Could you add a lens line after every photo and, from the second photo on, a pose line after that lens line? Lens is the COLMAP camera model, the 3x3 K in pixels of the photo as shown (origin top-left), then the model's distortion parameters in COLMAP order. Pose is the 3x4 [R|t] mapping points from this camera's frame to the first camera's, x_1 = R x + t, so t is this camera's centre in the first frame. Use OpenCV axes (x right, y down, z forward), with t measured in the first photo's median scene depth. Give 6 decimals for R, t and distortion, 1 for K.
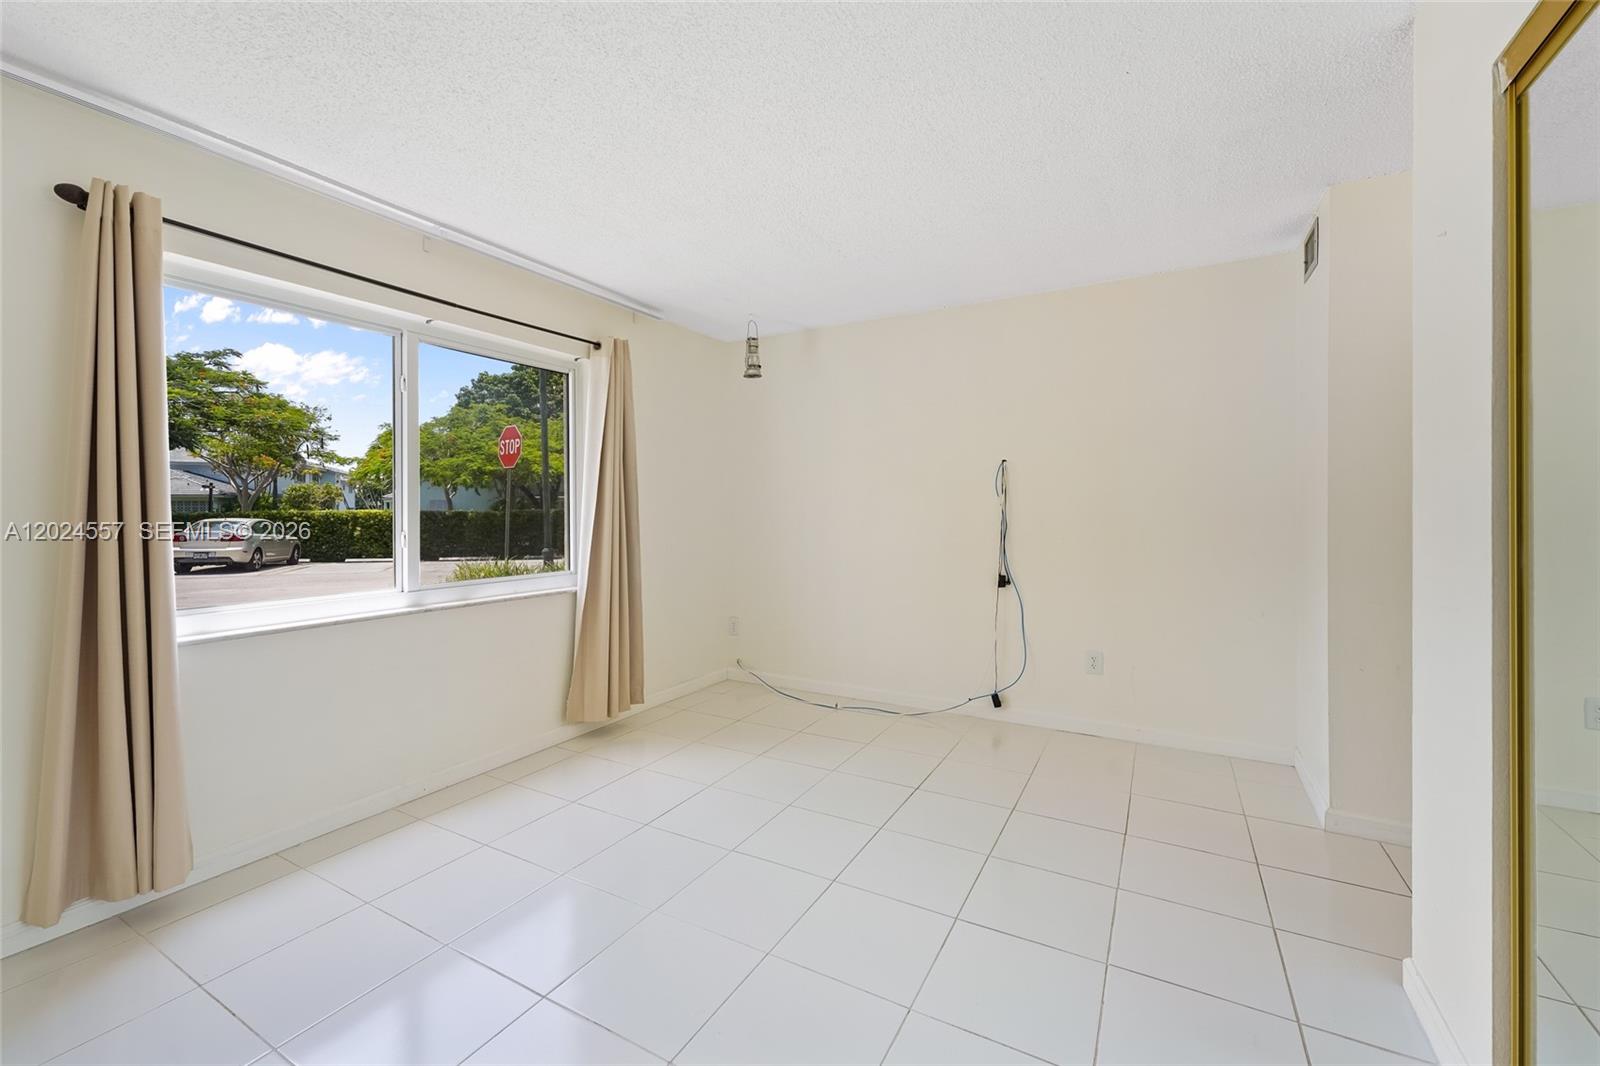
lens RADIAL K [[655.9, 0, 798.1], [0, 655.9, 506.2], [0, 0, 1]] dist [-0.001607, 0.000163]
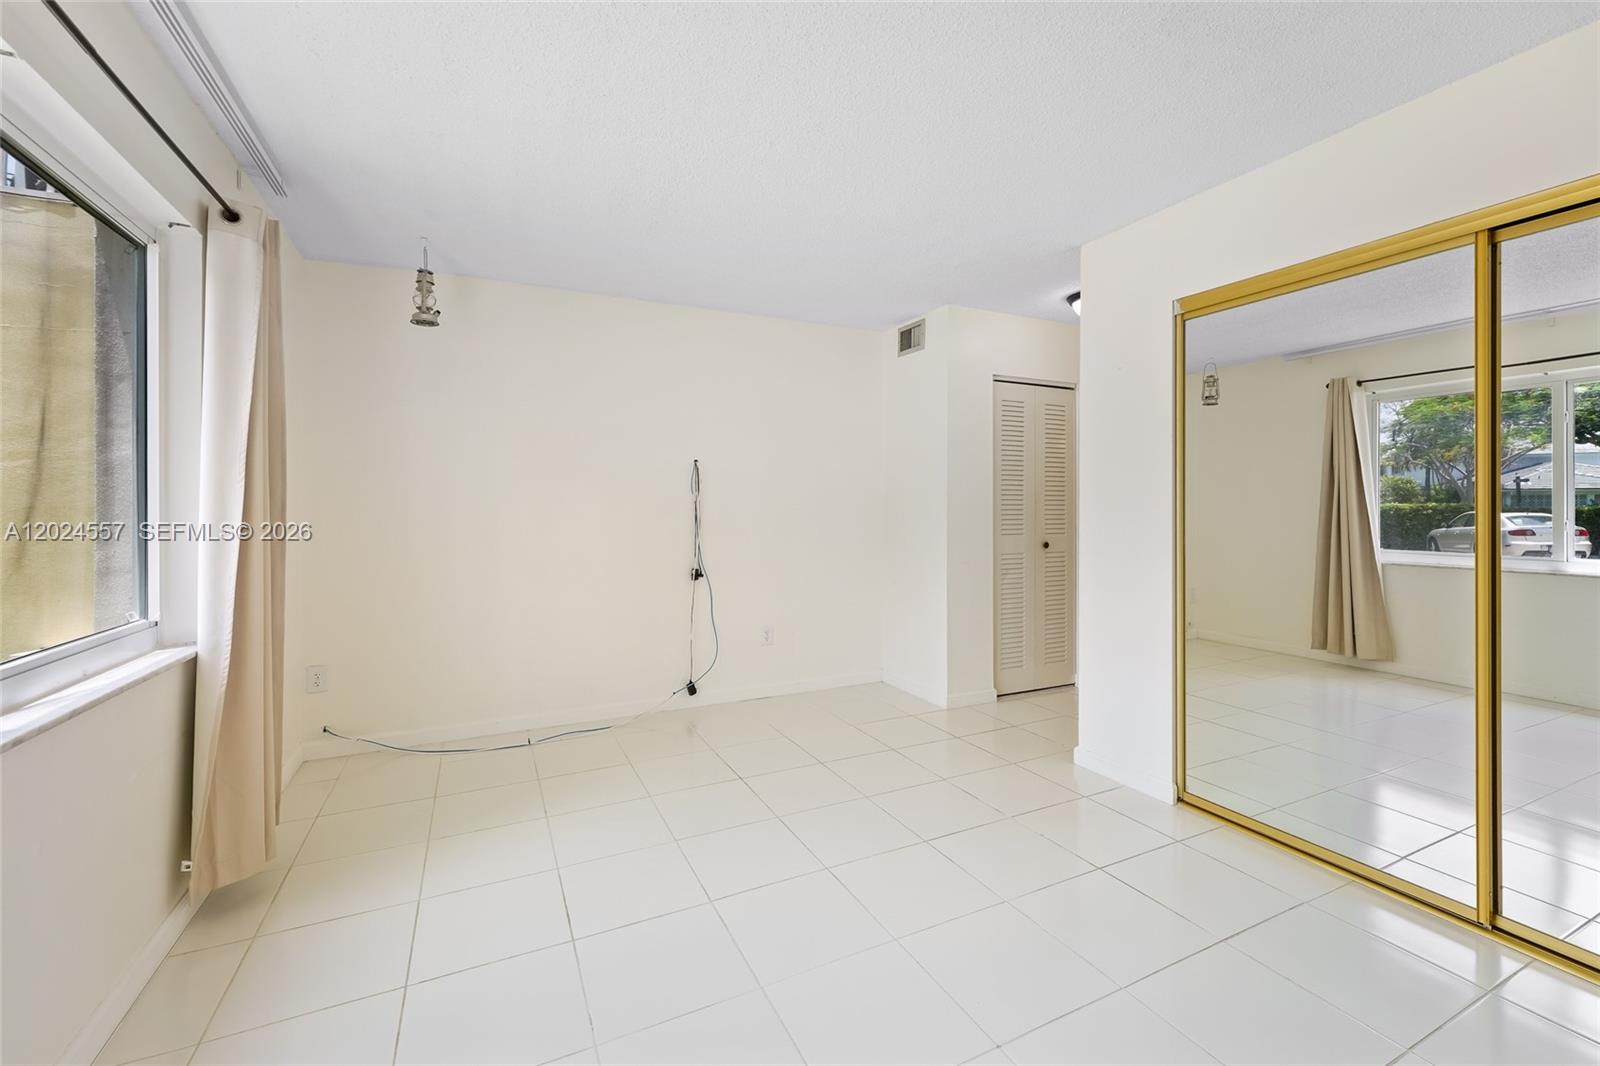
lens RADIAL K [[655.9, 0, 798.1], [0, 655.9, 506.2], [0, 0, 1]] dist [-0.001607, 0.000163]
pose [[0.565775, 0.001807, 0.824558, -0.468261], [-0.004480, 0.999990, 0.000883, 0.002642], [-0.824548, -0.004194, 0.565777, 0.266001]]
